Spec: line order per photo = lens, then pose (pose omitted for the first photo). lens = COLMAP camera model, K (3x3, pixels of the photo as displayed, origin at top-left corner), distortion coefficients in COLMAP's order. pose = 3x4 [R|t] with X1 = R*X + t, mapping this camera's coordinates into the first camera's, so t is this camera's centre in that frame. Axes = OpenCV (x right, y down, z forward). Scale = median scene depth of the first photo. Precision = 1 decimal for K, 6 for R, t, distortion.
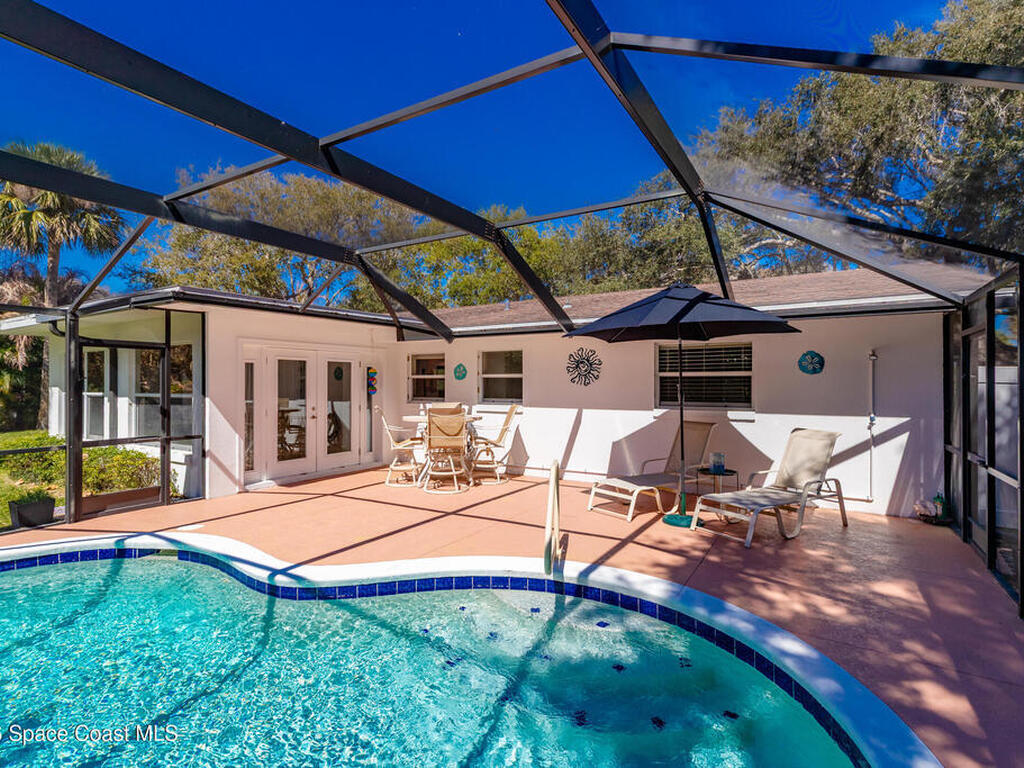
lens RADIAL K [[514.6, 0, 517.4], [0, 514.6, 382.1], [0, 0, 1]] dist [0.002236, -0.000277]
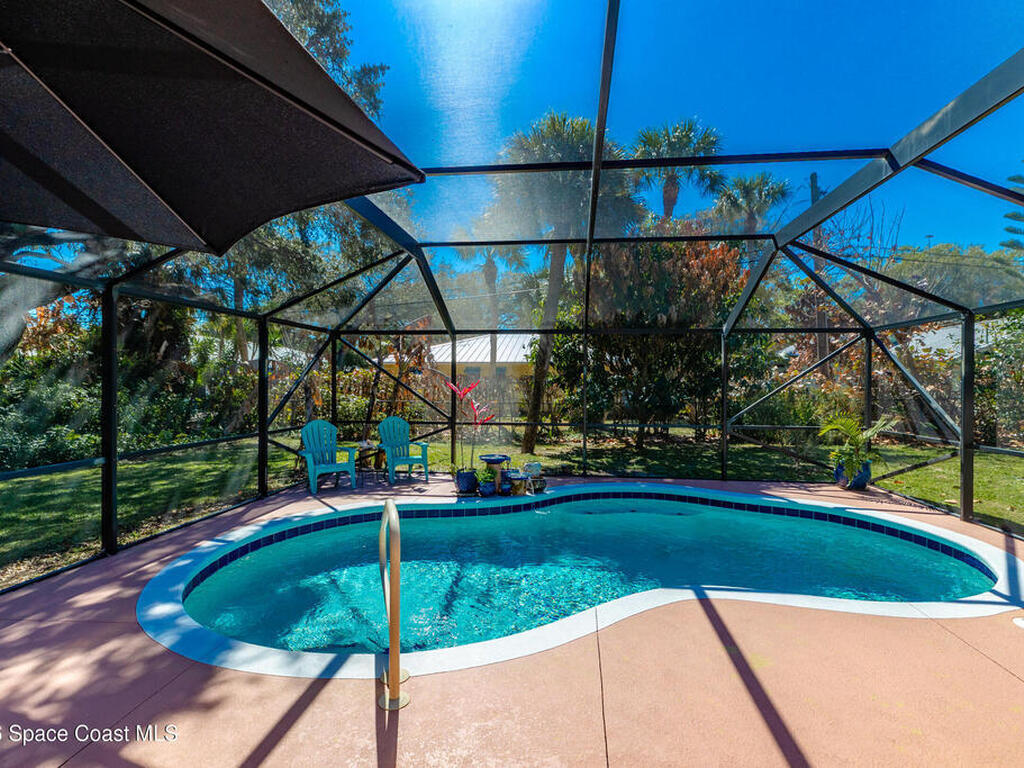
lens RADIAL K [[514.6, 0, 517.4], [0, 514.6, 382.1], [0, 0, 1]] dist [0.002236, -0.000277]
pose [[-0.910678, -0.004299, -0.413095, 0.142568], [-0.004667, 0.999989, -0.000119, 0.001608], [0.413091, 0.001820, -0.910688, 1.170094]]
